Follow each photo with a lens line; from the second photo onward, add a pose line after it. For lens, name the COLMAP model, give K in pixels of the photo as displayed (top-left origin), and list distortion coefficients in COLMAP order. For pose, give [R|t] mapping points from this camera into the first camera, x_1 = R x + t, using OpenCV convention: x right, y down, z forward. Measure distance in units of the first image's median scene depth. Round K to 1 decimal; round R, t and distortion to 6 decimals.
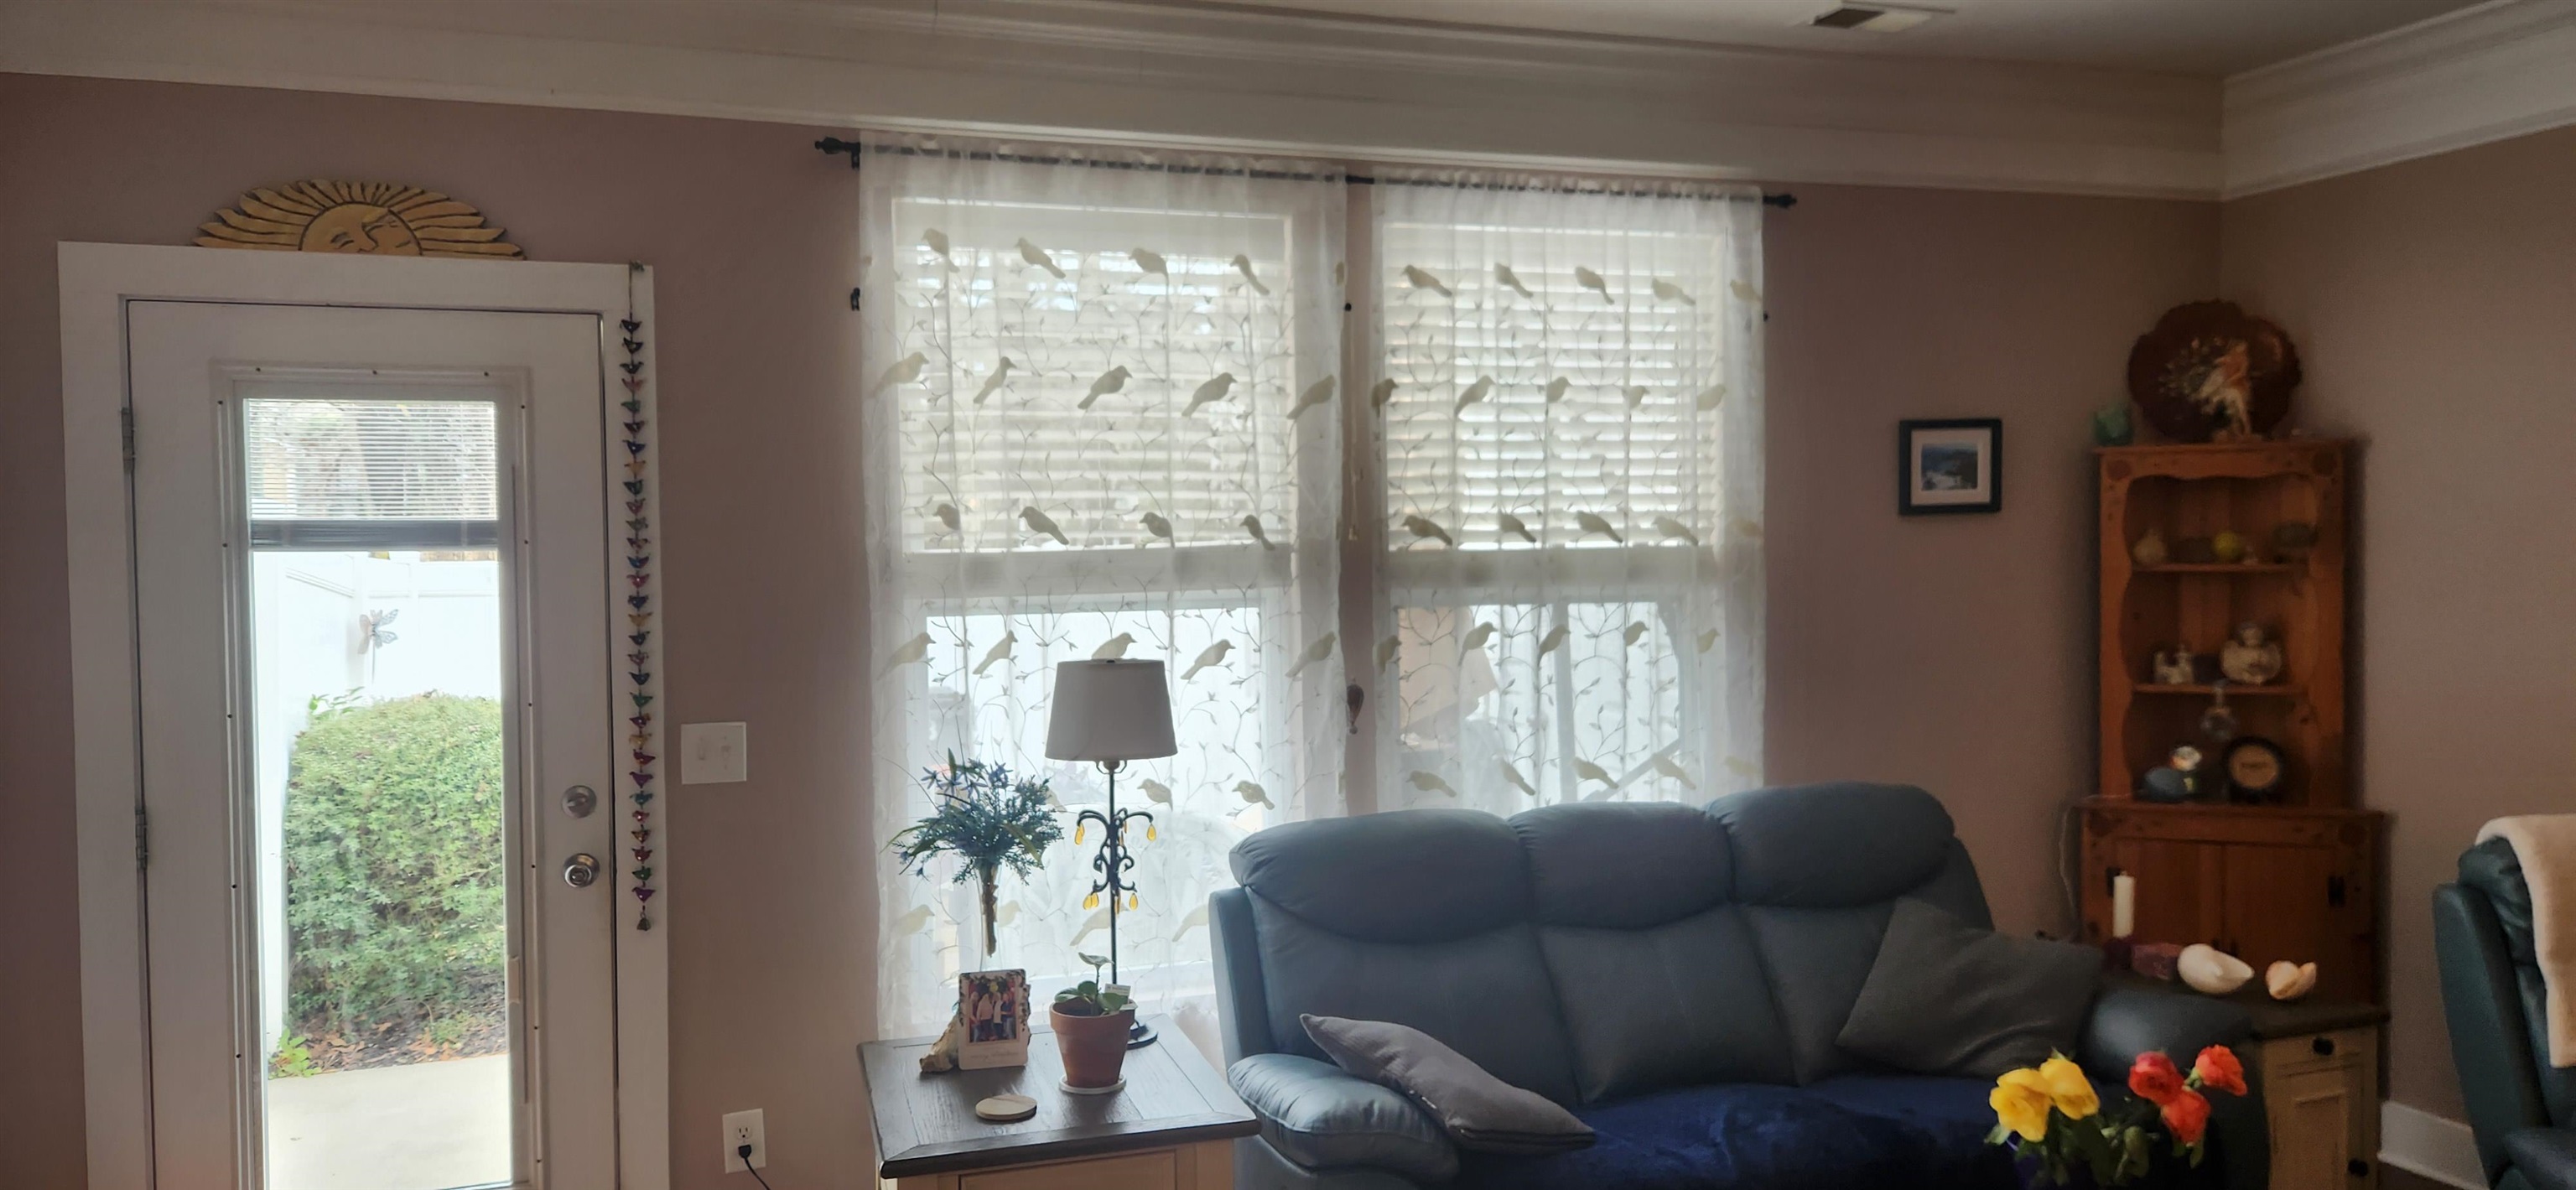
lens RADIAL K [[1734.3, 0, 1319.5], [0, 1734.3, 590.7], [0, 0, 1]] dist [0.127776, -0.161226]
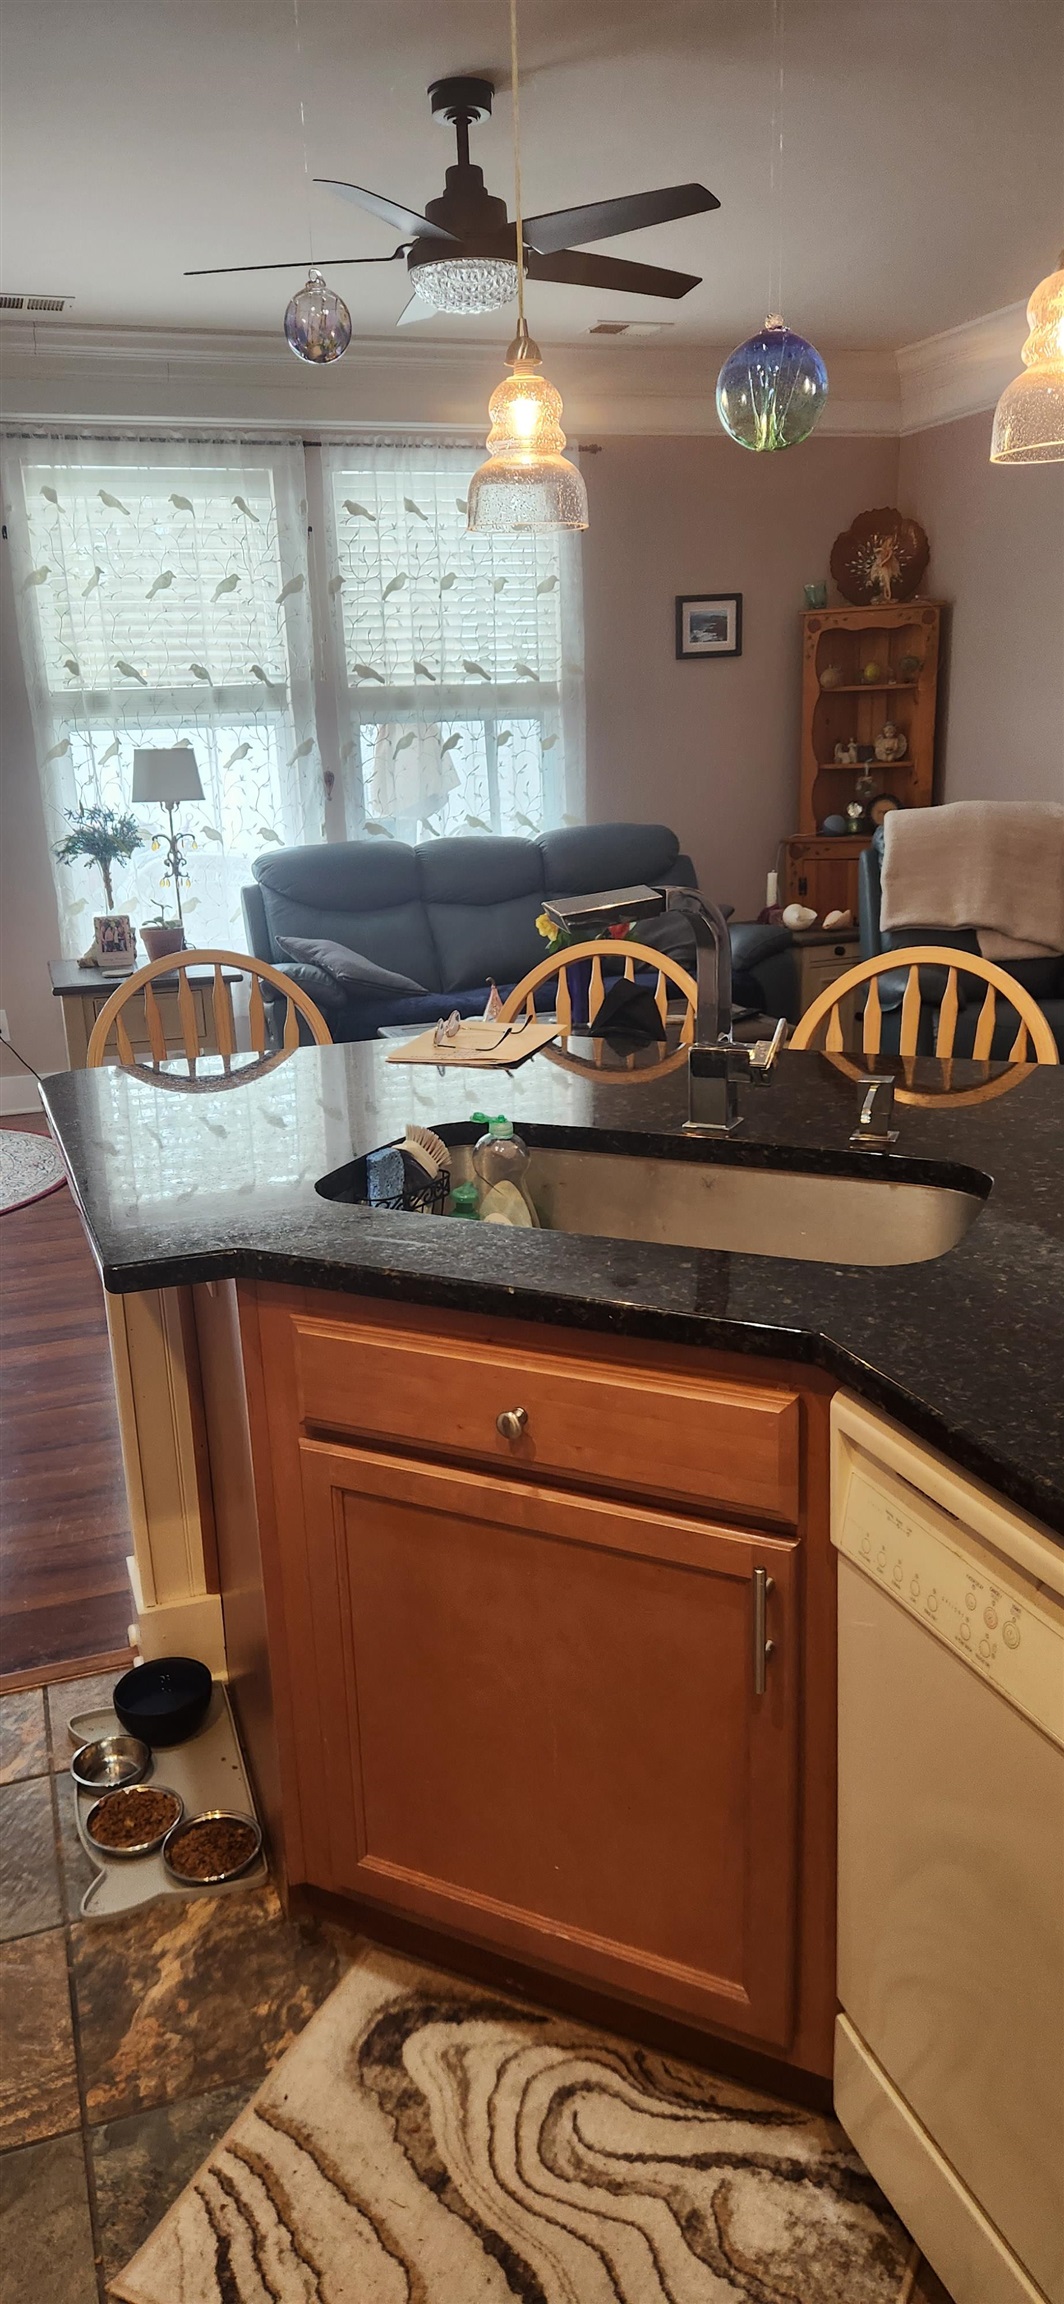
lens RADIAL K [[1551.1, 0, 532.0], [0, 1551.1, 1152.0], [0, 0, 1]] dist [0.127776, -0.161226]
pose [[0.999724, -0.022614, -0.006328, 0.224752], [0.023470, 0.971178, 0.237199, 0.059122], [0.000782, -0.237282, 0.971440, -0.586399]]
